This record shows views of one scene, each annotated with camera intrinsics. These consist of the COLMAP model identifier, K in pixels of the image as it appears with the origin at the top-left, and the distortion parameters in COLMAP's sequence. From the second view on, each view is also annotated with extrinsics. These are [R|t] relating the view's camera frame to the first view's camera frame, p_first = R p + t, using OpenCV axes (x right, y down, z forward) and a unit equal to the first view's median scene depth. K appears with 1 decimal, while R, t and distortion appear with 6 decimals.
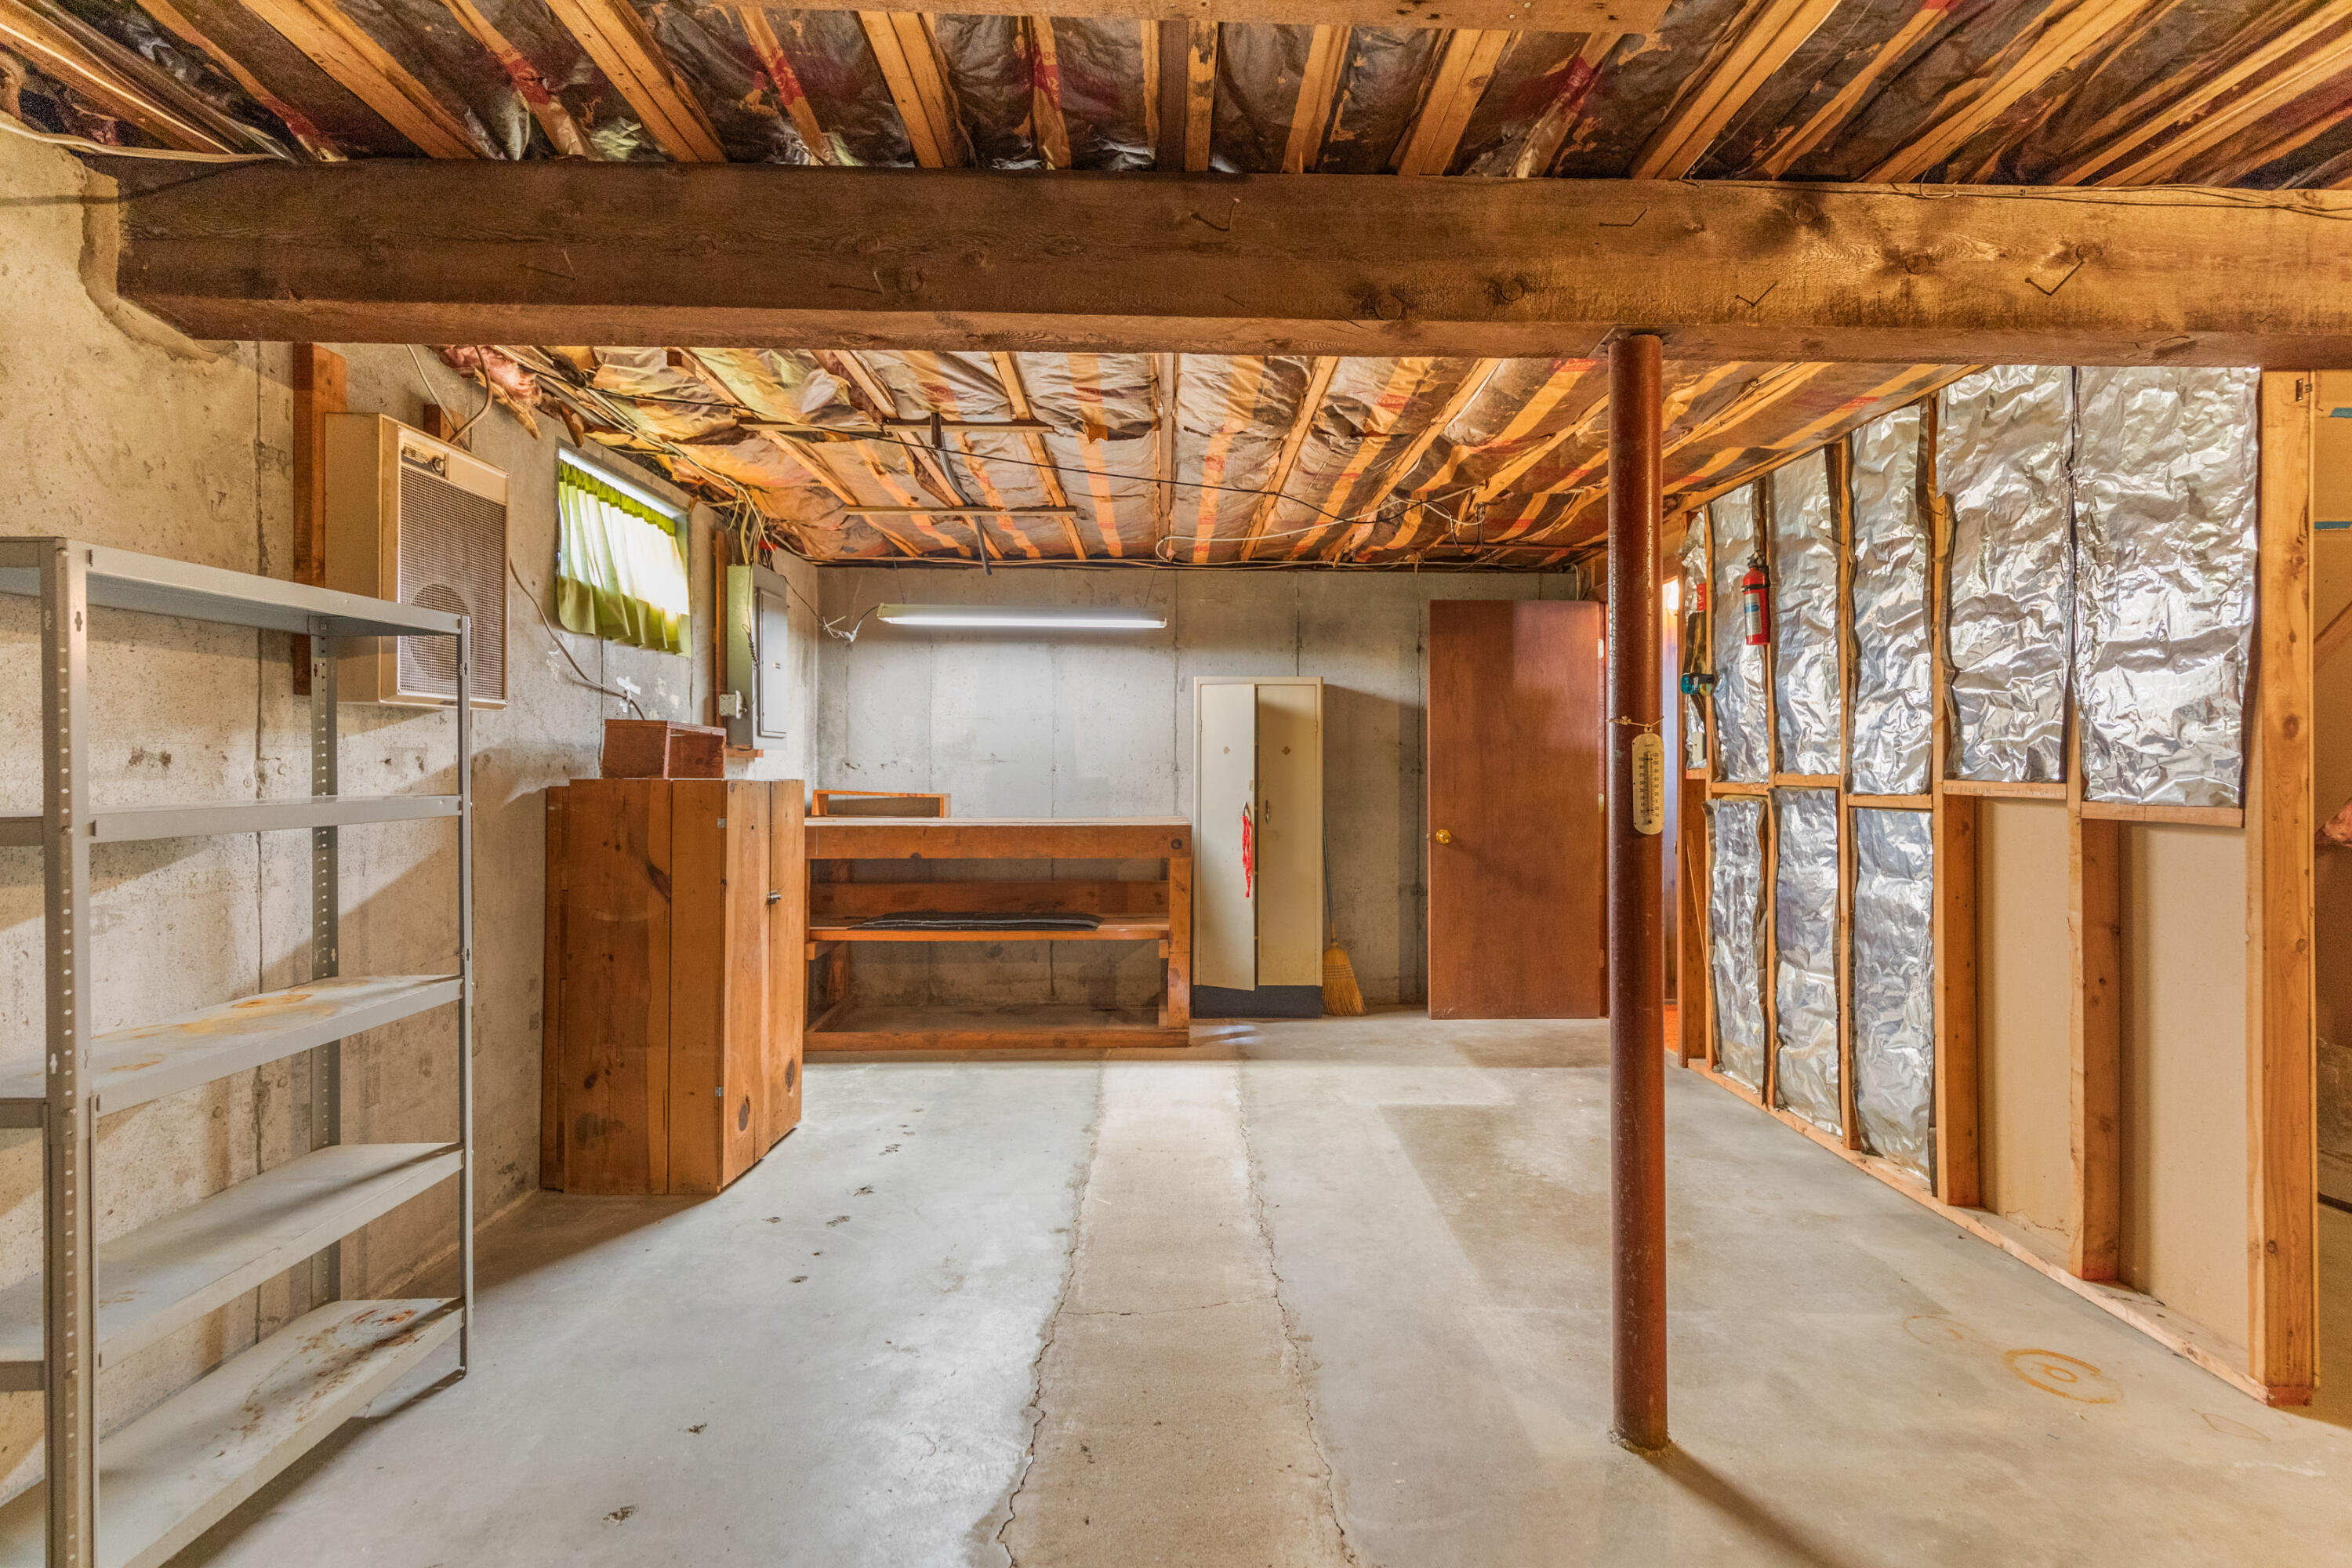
lens RADIAL K [[1074.9, 0, 1184.8], [0, 1074.9, 770.3], [0, 0, 1]] dist [-0.004076, 0.003302]
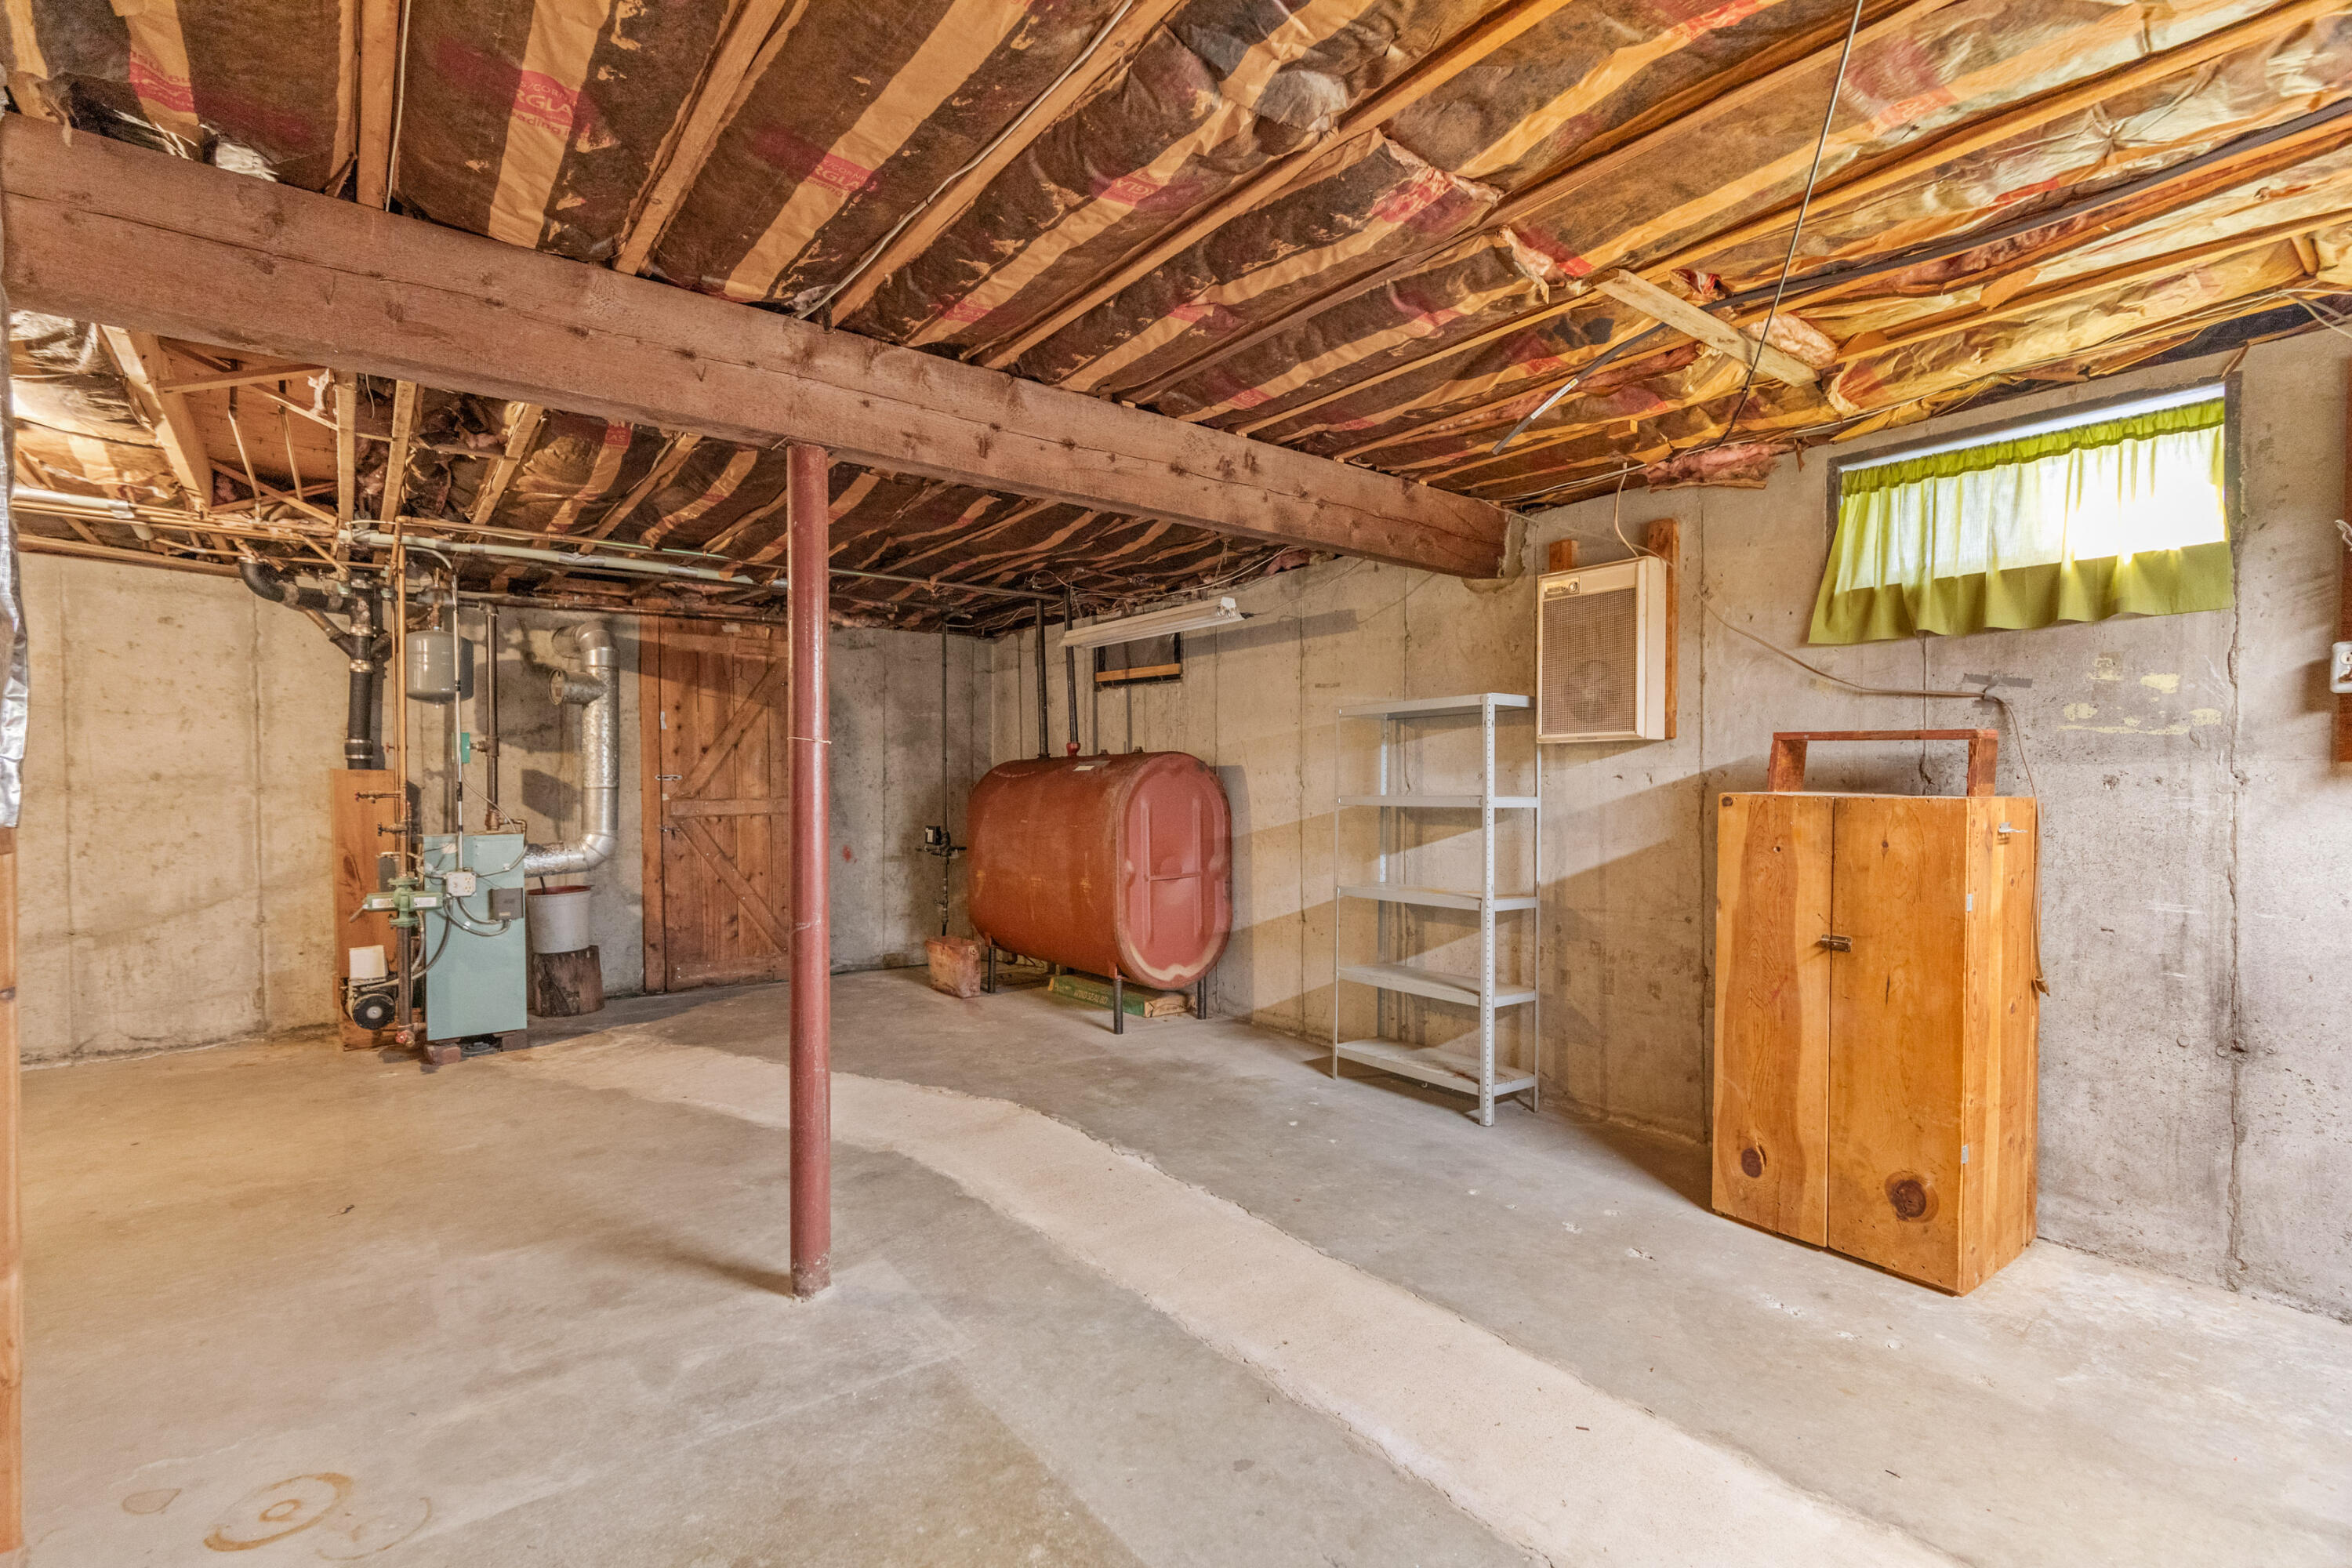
lens RADIAL K [[1074.9, 0, 1183.5], [0, 1074.9, 785.7], [0, 0, 1]] dist [-0.004076, 0.003302]
pose [[-0.805873, 0.002216, -0.592085, 0.732045], [-0.006506, 0.999899, 0.012599, -0.011059], [0.592053, 0.014005, -0.805777, 2.038517]]
